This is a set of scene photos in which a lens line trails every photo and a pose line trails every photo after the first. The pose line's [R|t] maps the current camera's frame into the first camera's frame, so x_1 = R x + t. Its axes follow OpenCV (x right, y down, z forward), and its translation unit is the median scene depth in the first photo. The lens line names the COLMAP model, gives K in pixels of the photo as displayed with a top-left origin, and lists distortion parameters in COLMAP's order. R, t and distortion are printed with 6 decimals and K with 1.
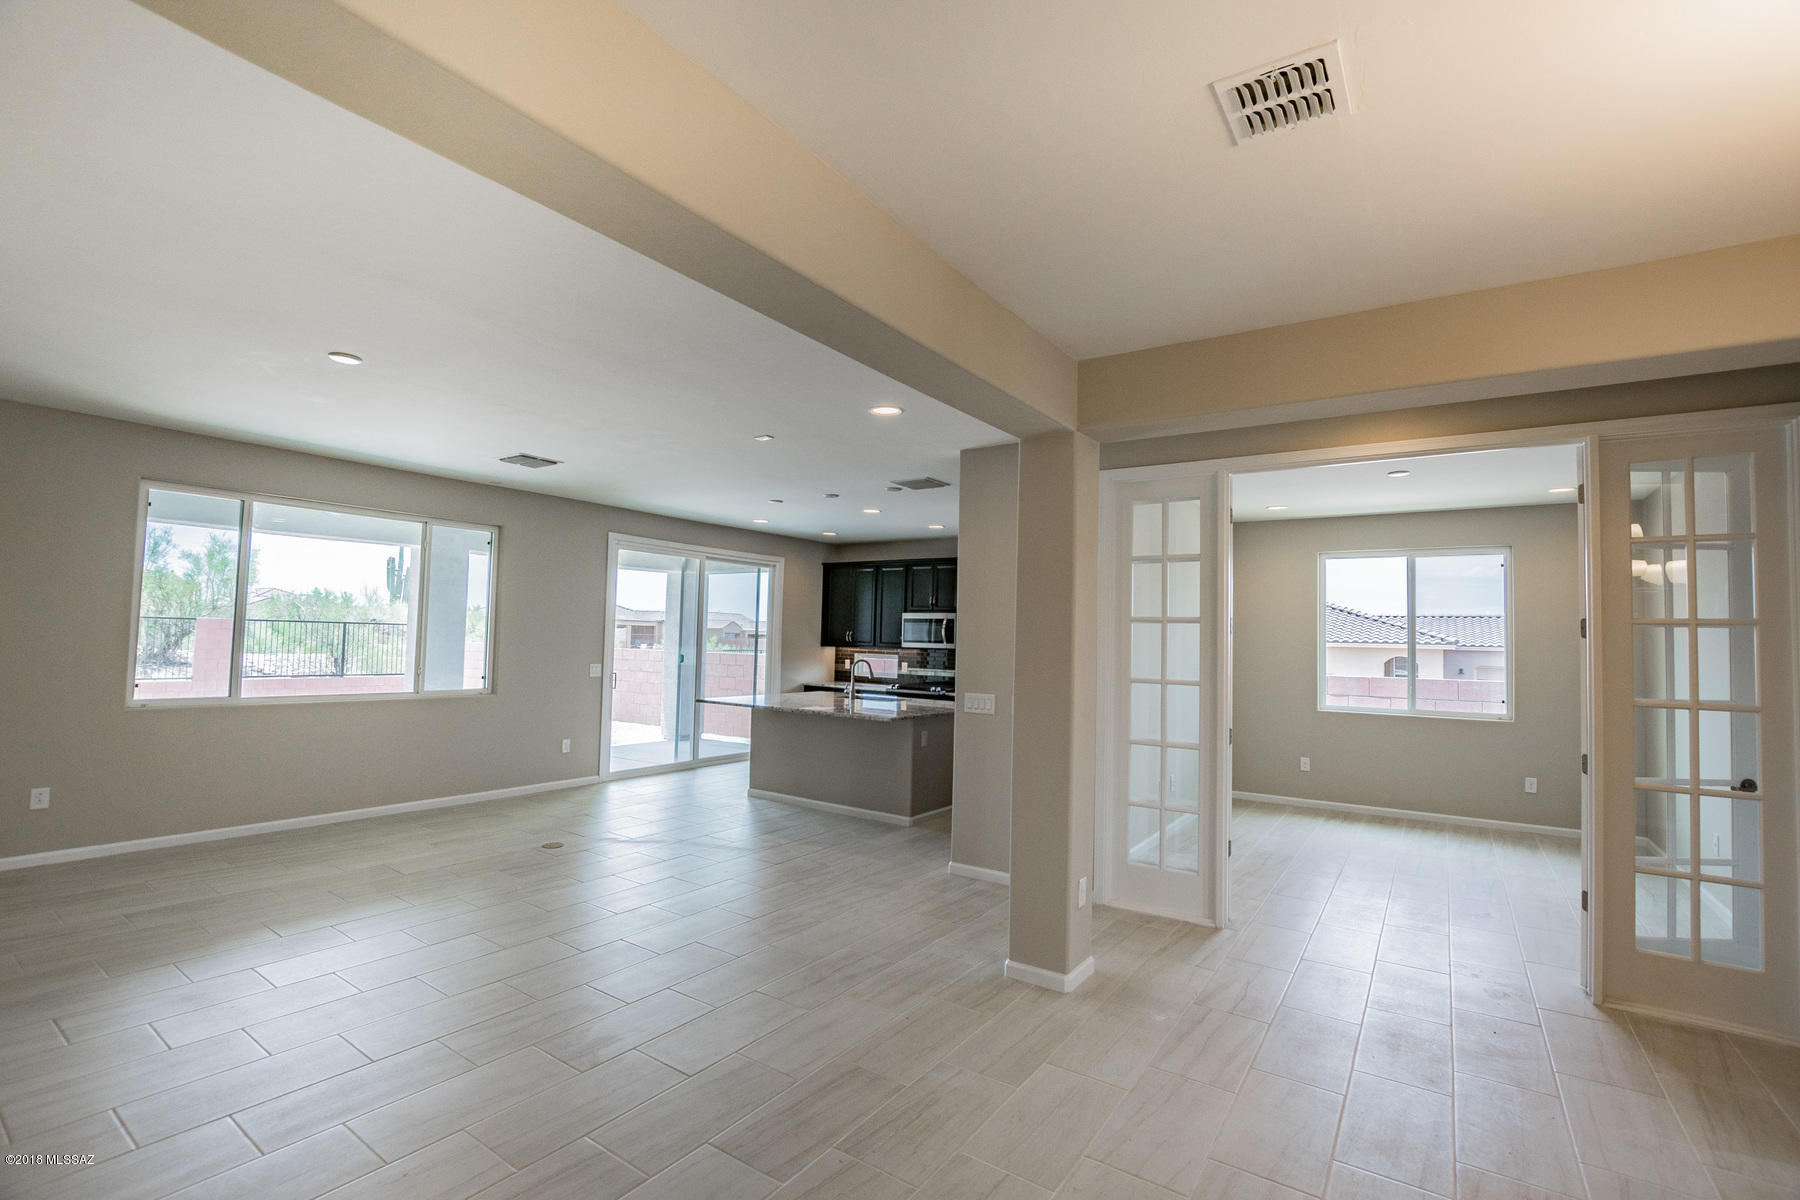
lens RADIAL K [[815.0, 0, 915.9], [0, 815.0, 607.8], [0, 0, 1]] dist [-0.024607, 0.001359]
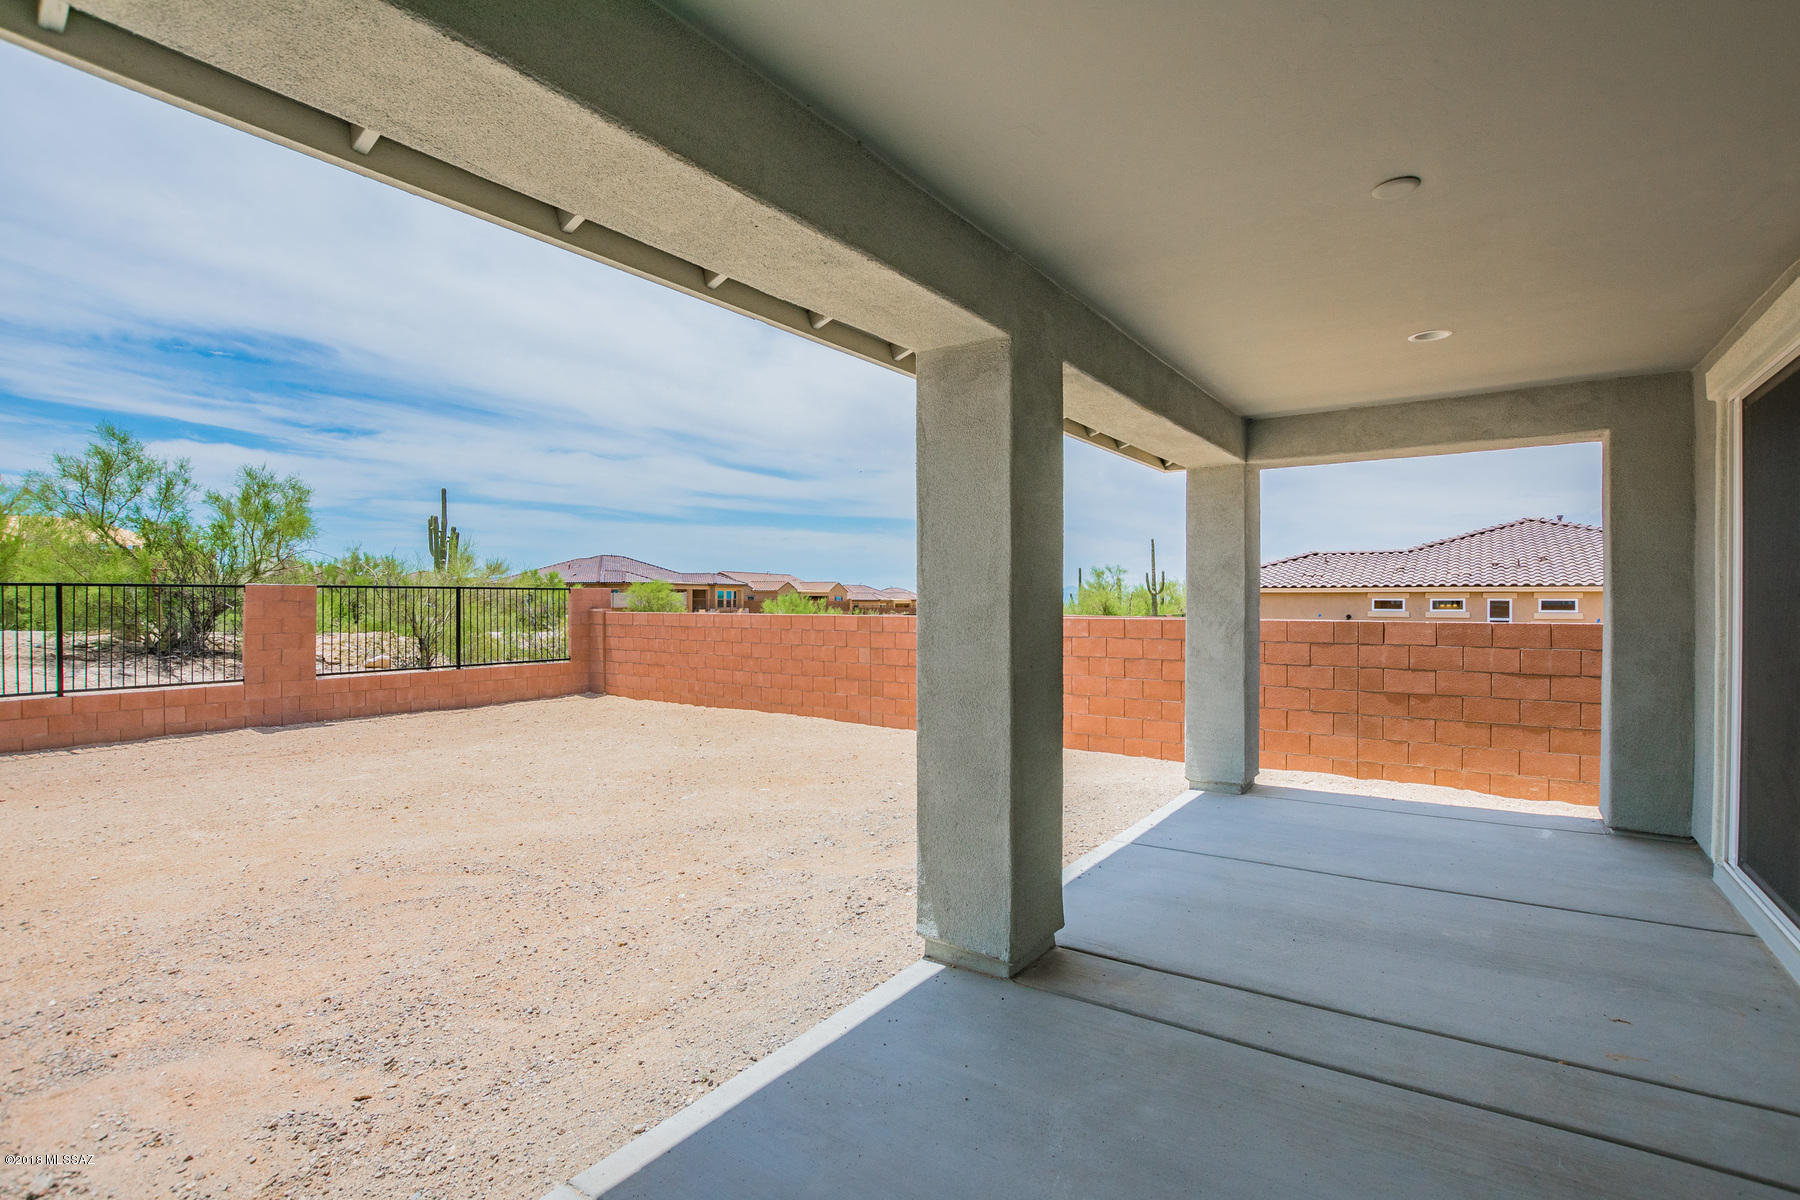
lens RADIAL K [[815.0, 0, 906.9], [0, 815.0, 603.1], [0, 0, 1]] dist [-0.024607, 0.001359]
pose [[0.999646, -0.023229, -0.012987, -0.615472], [0.023777, 0.998757, 0.043805, 0.020025], [0.011953, -0.044098, 0.998956, 0.623973]]
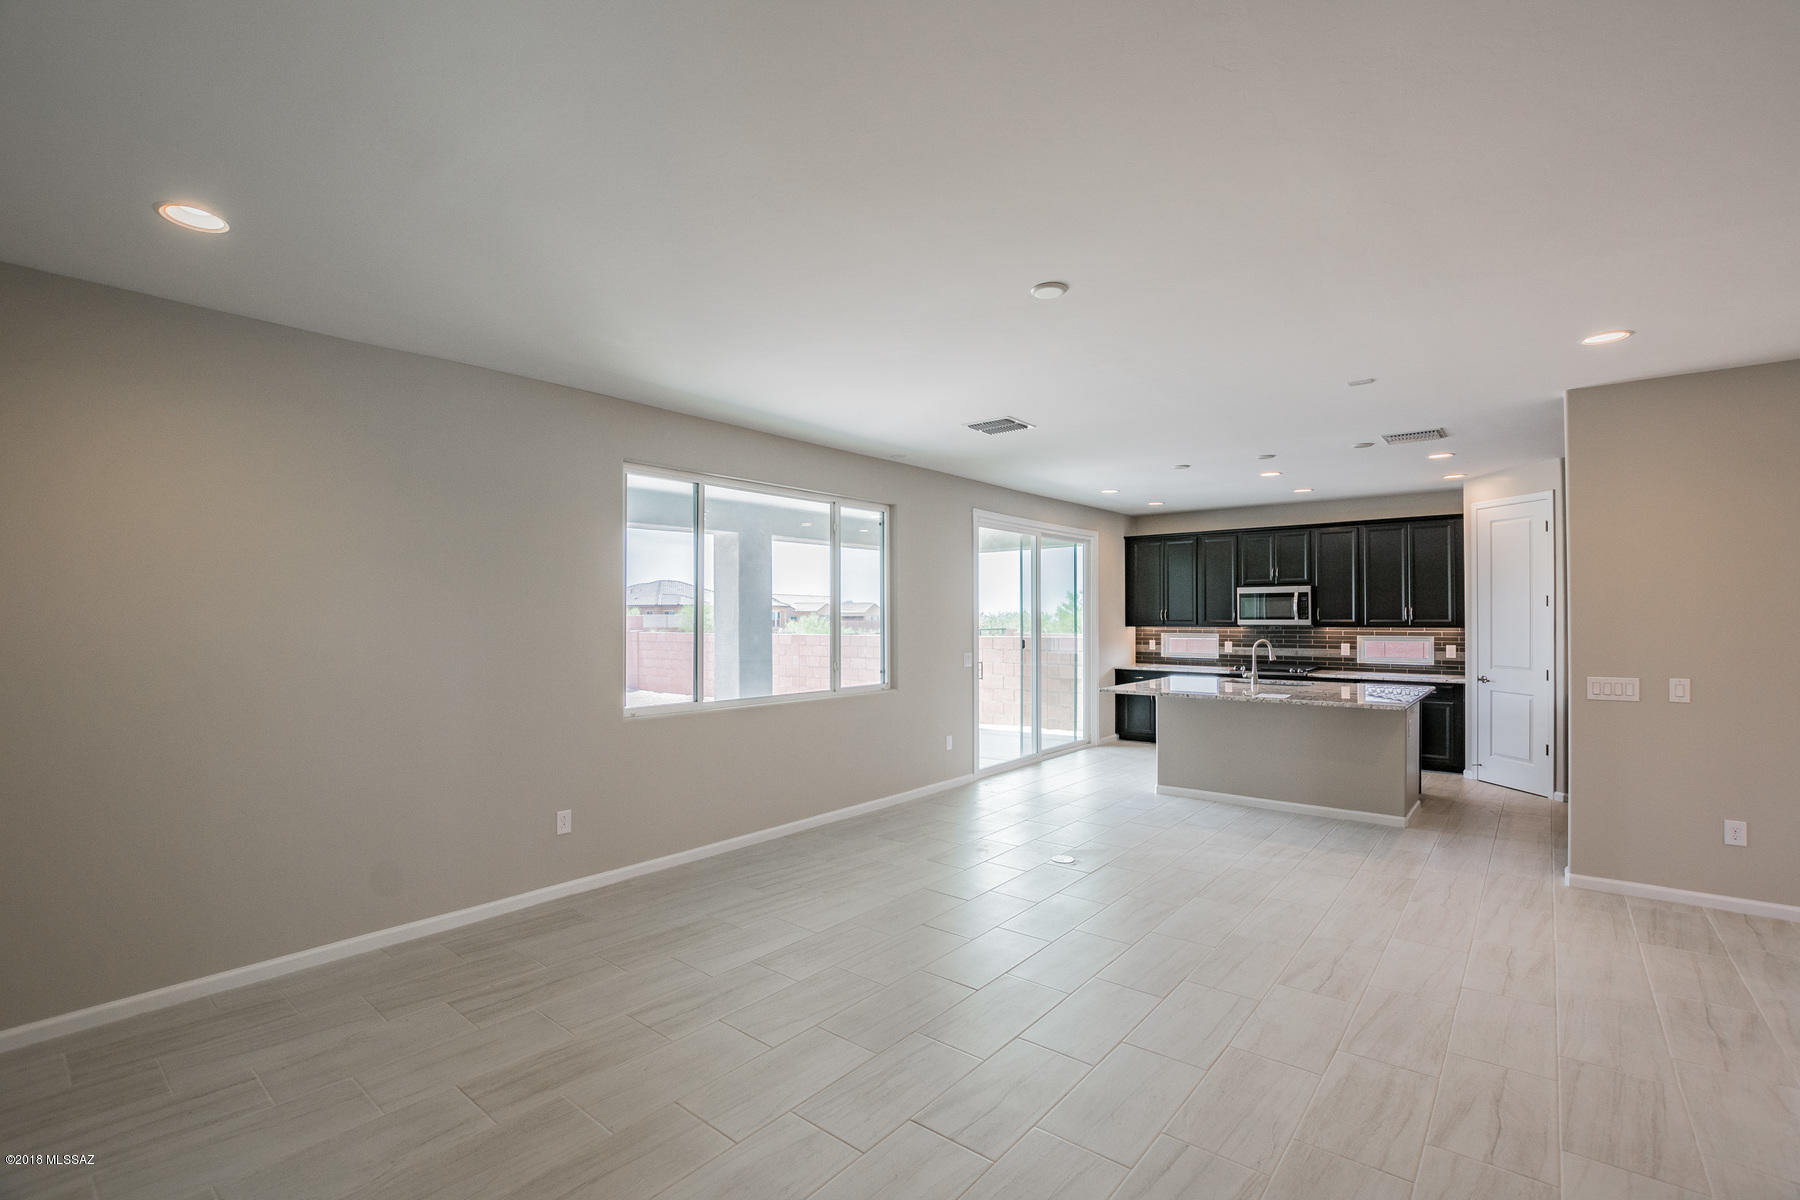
lens RADIAL K [[815.0, 0, 921.5], [0, 815.0, 615.1], [0, 0, 1]] dist [-0.024607, 0.001359]
pose [[0.996927, -0.029745, -0.072467, -0.306814], [0.032354, 0.998860, 0.035086, -0.006349], [0.071341, -0.037323, 0.996753, 0.064126]]
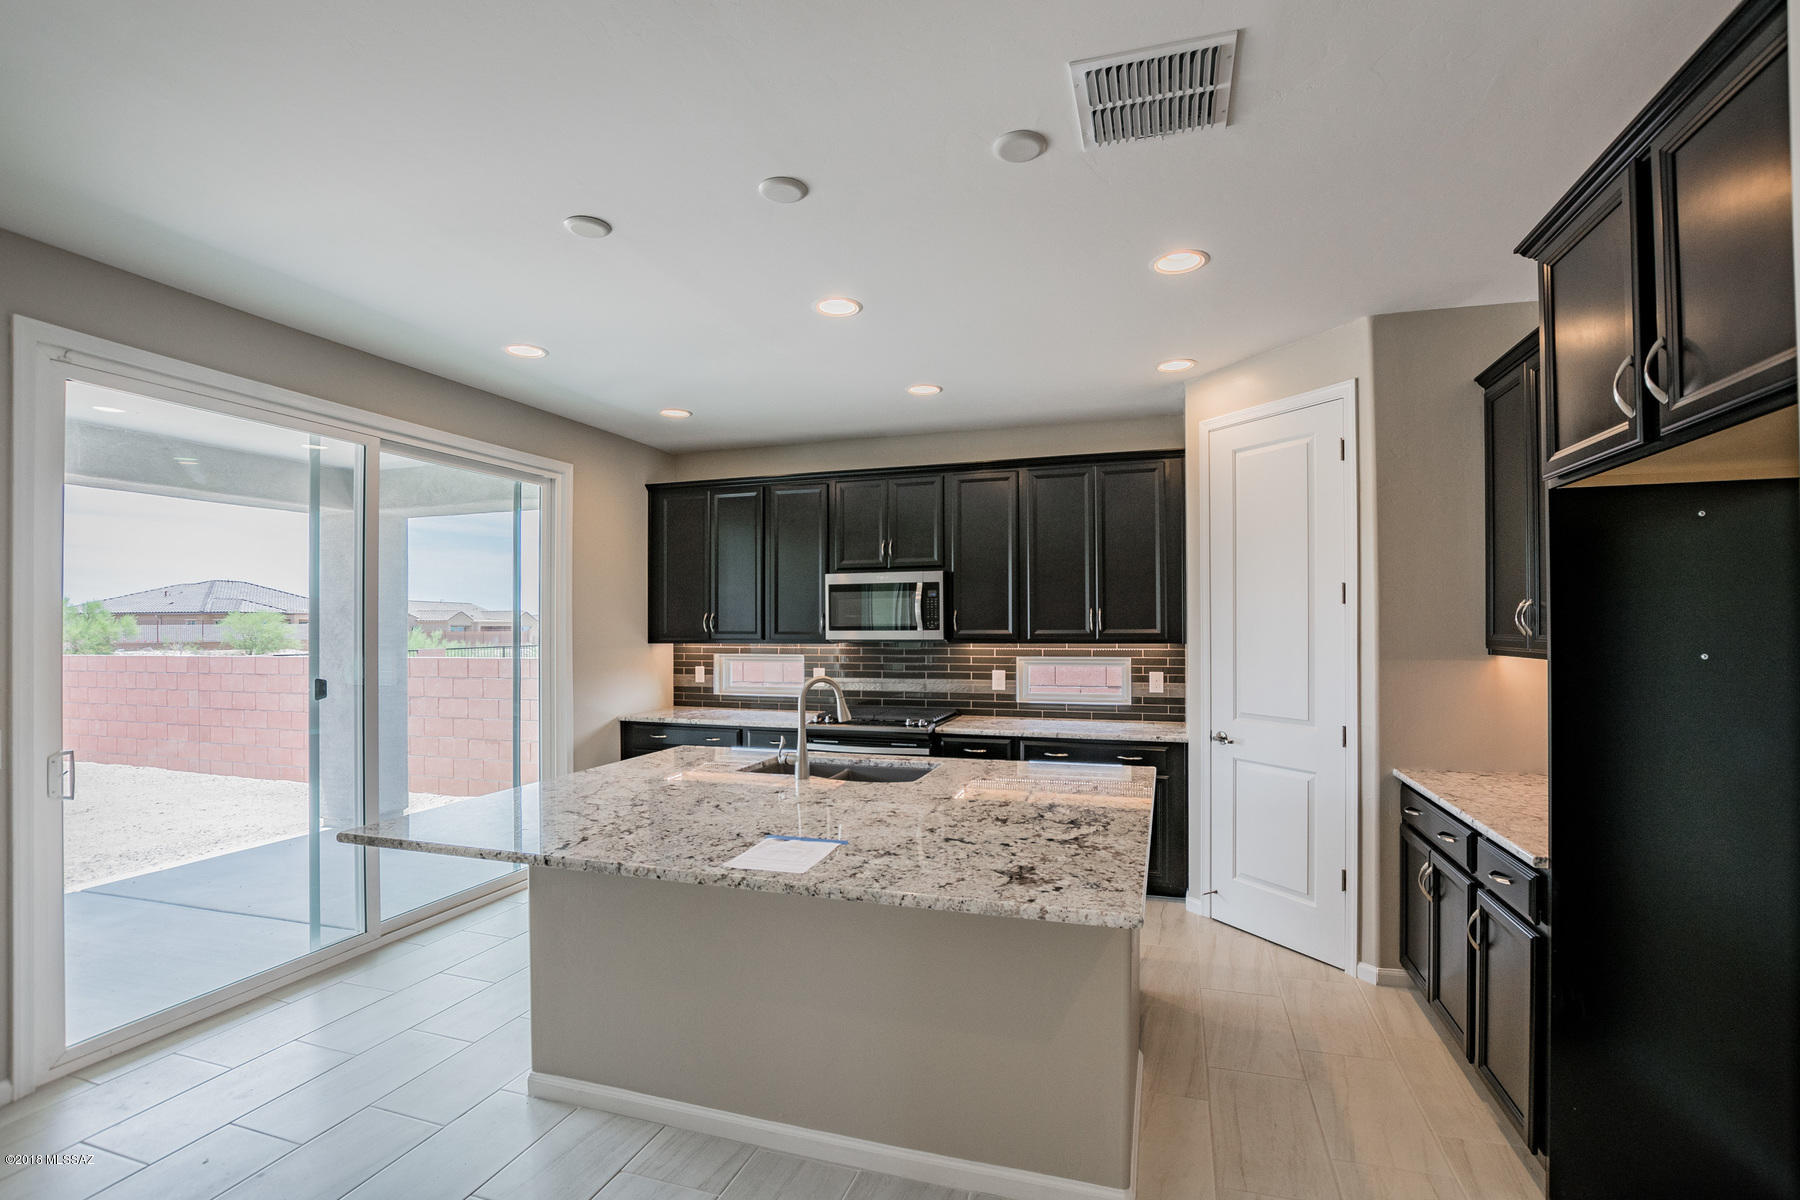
lens RADIAL K [[815.0, 0, 923.6], [0, 815.0, 613.9], [0, 0, 1]] dist [-0.024607, 0.001359]
pose [[0.955433, -0.026677, 0.293999, -0.110030], [0.018488, 0.999361, 0.030598, 0.017184], [-0.294627, -0.023799, 0.955316, 0.491329]]
